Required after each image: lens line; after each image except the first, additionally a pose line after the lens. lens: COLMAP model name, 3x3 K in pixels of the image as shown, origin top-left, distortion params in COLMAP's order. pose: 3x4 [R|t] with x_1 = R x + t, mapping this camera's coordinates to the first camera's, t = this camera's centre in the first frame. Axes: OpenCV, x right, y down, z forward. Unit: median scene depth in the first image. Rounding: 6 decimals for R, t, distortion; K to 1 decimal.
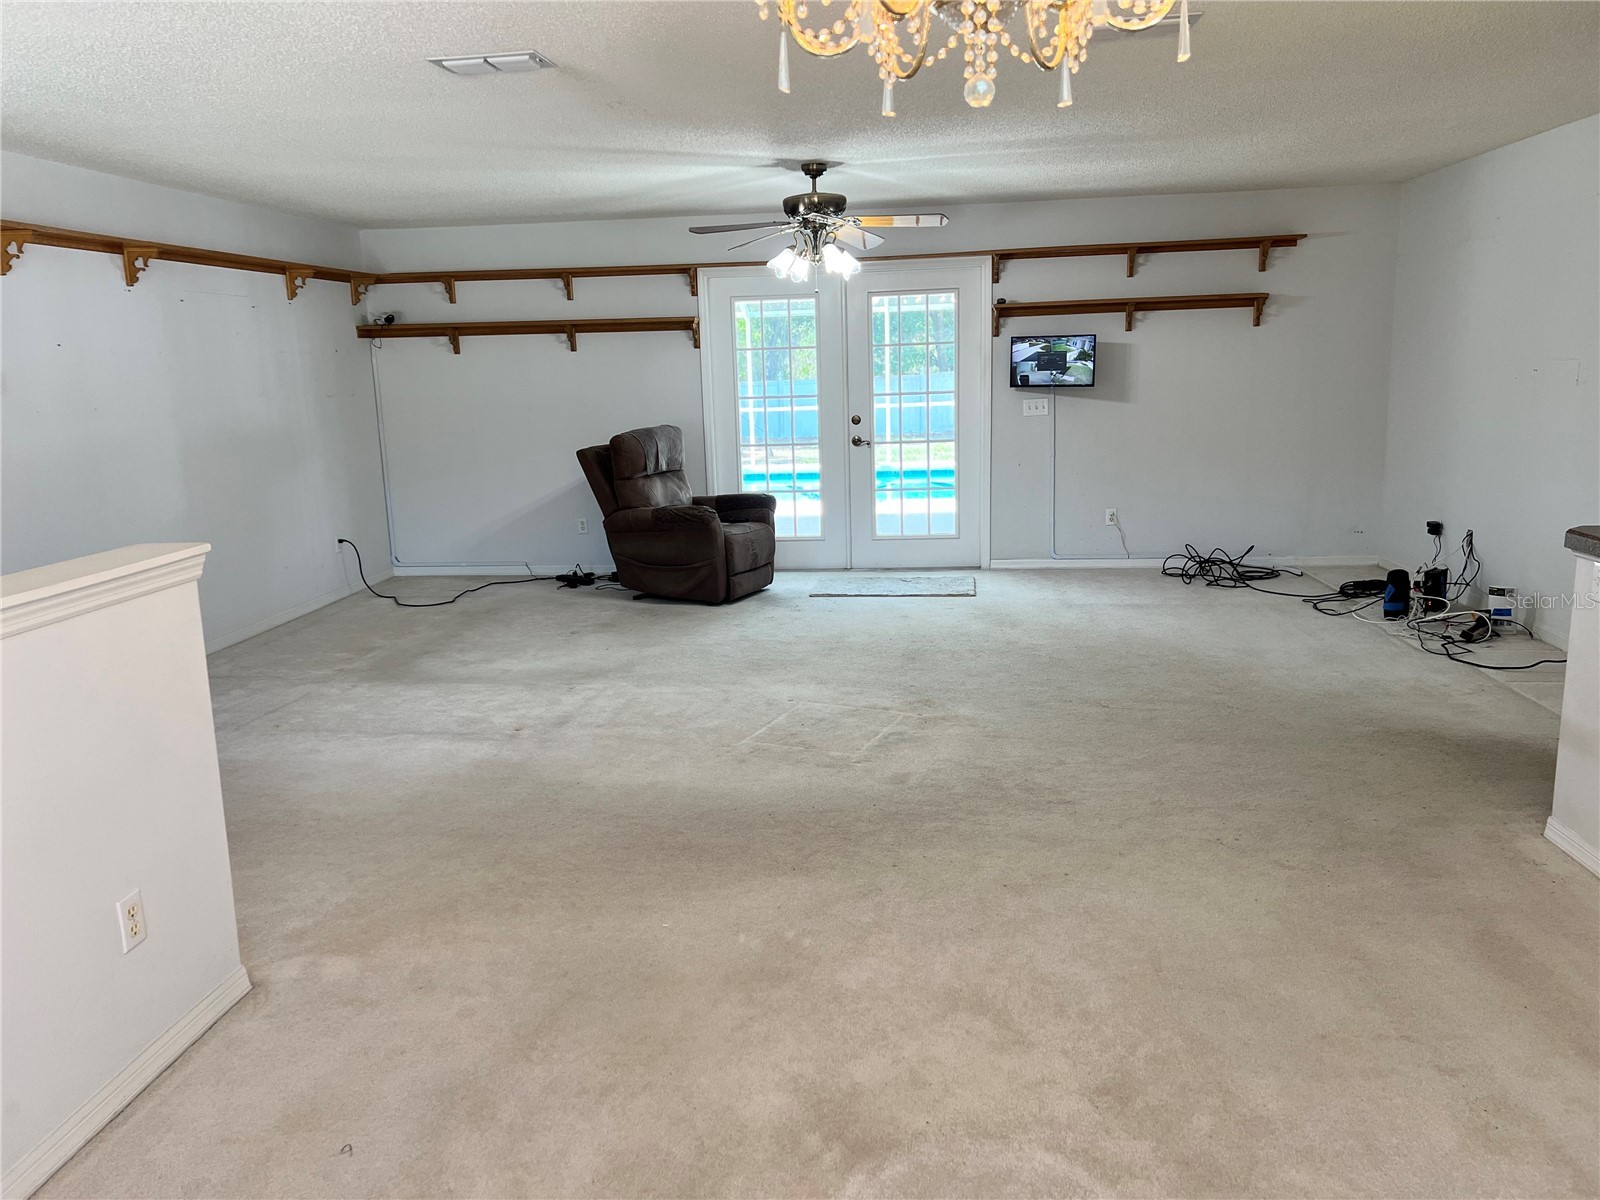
lens RADIAL K [[1195.3, 0, 791.6], [0, 1195.3, 589.3], [0, 0, 1]] dist [0.055699, -0.063830]
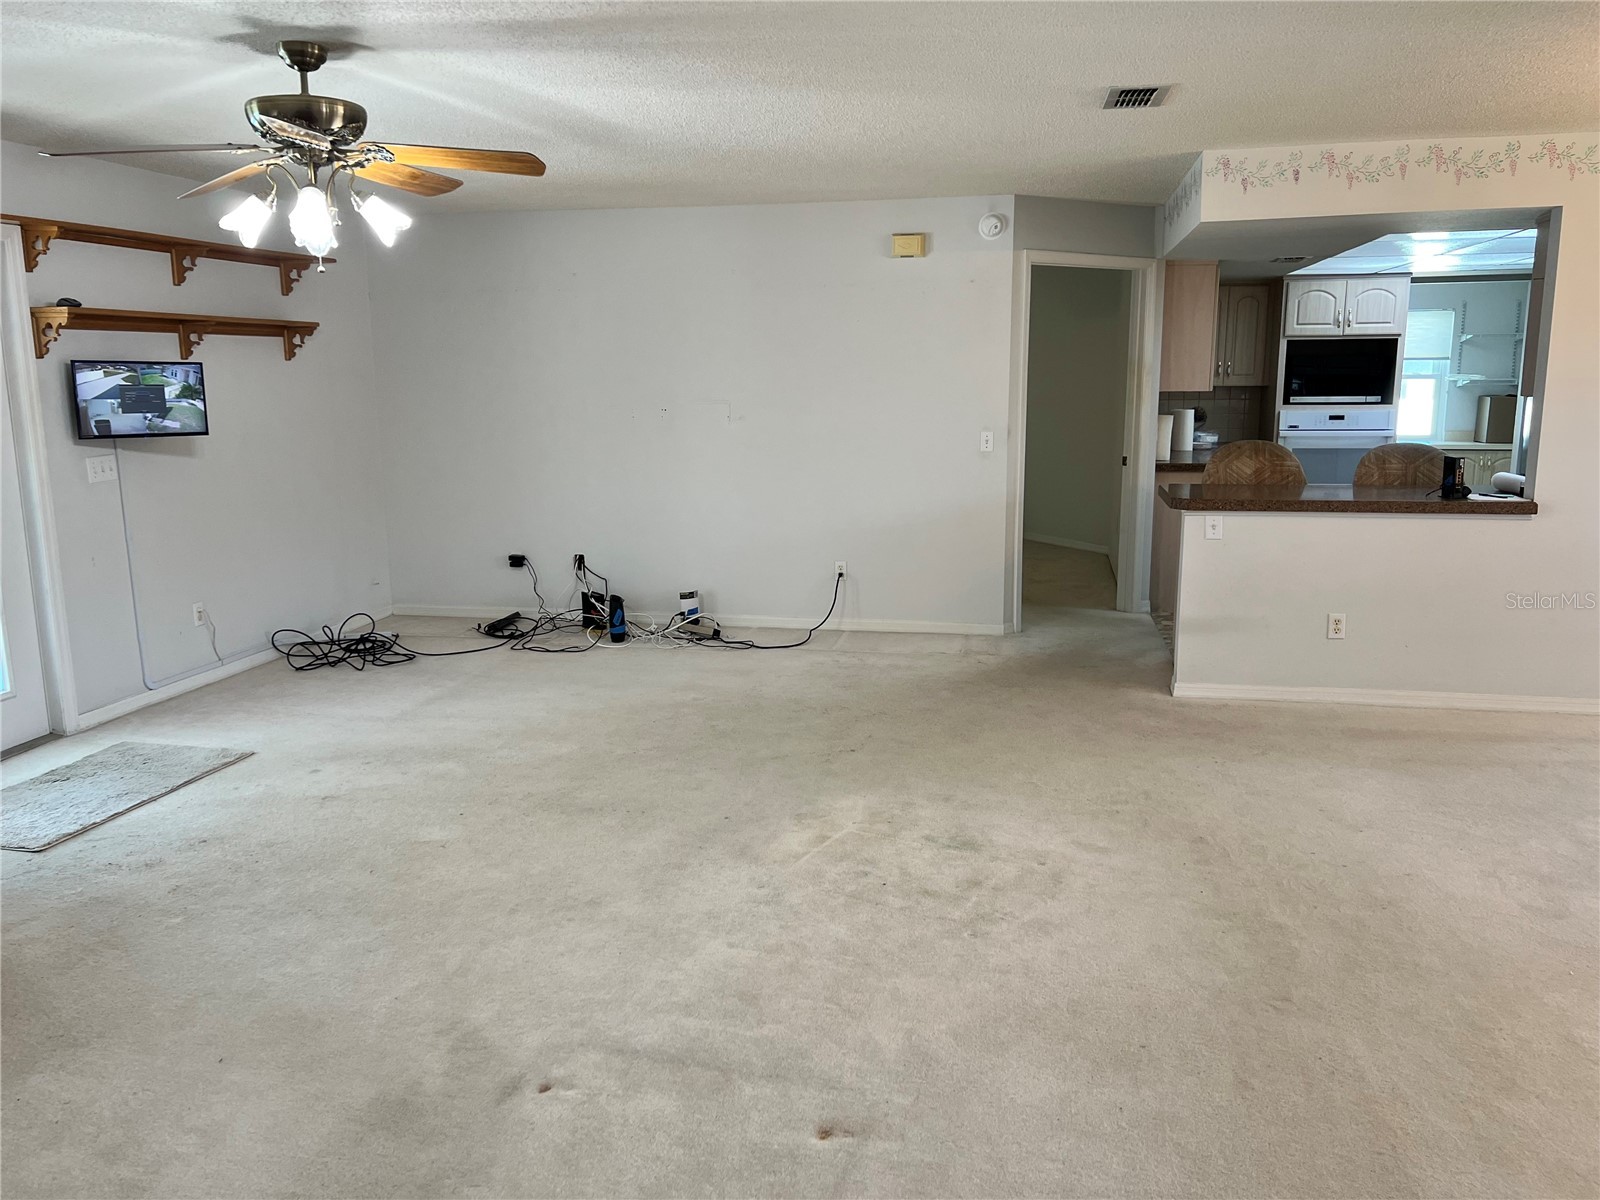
lens RADIAL K [[1195.3, 0, 797.1], [0, 1195.3, 580.9], [0, 0, 1]] dist [0.055699, -0.063830]
pose [[0.094681, -0.142456, 0.985262, -0.429437], [0.193638, 0.973440, 0.122139, -0.103333], [-0.976494, 0.179220, 0.119751, 0.583452]]
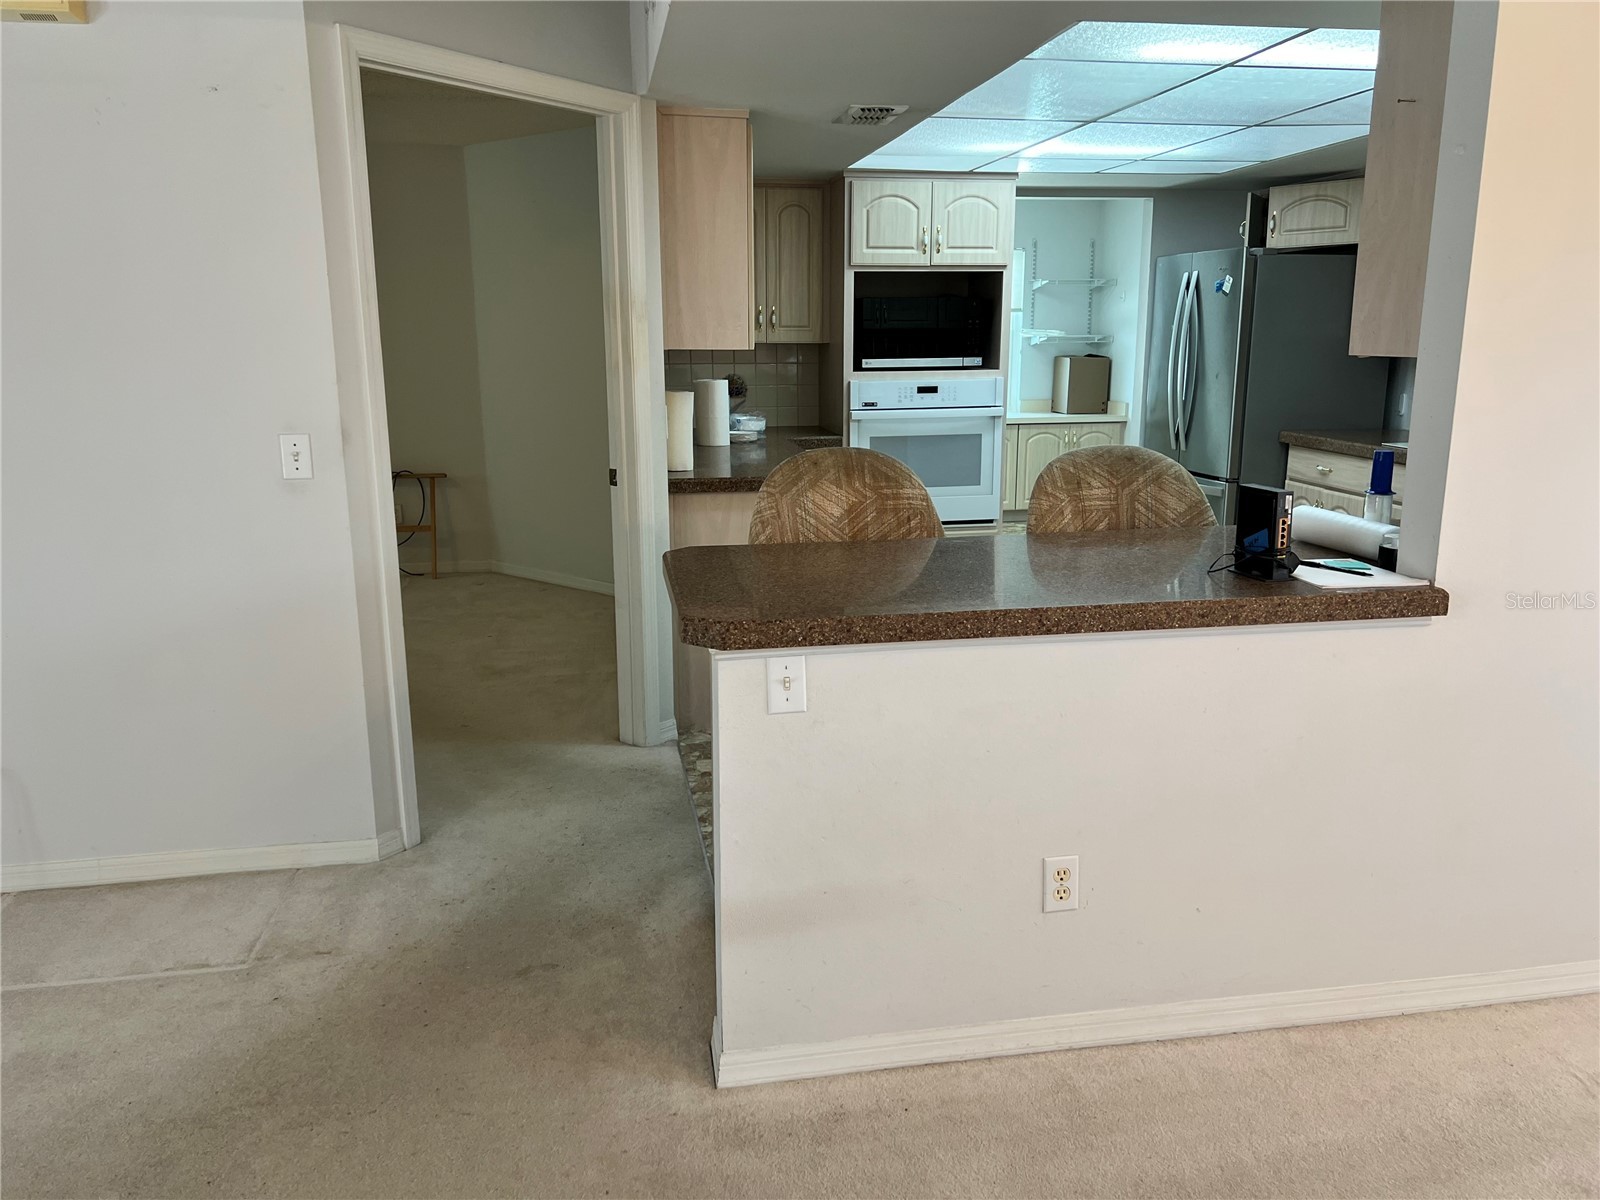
lens RADIAL K [[1195.3, 0, 796.5], [0, 1195.3, 590.5], [0, 0, 1]] dist [0.055699, -0.063830]
pose [[-0.270563, -0.173026, 0.947026, 0.022249], [0.196935, 0.952966, 0.230376, -0.086763], [-0.942344, 0.248833, -0.223763, 0.480613]]
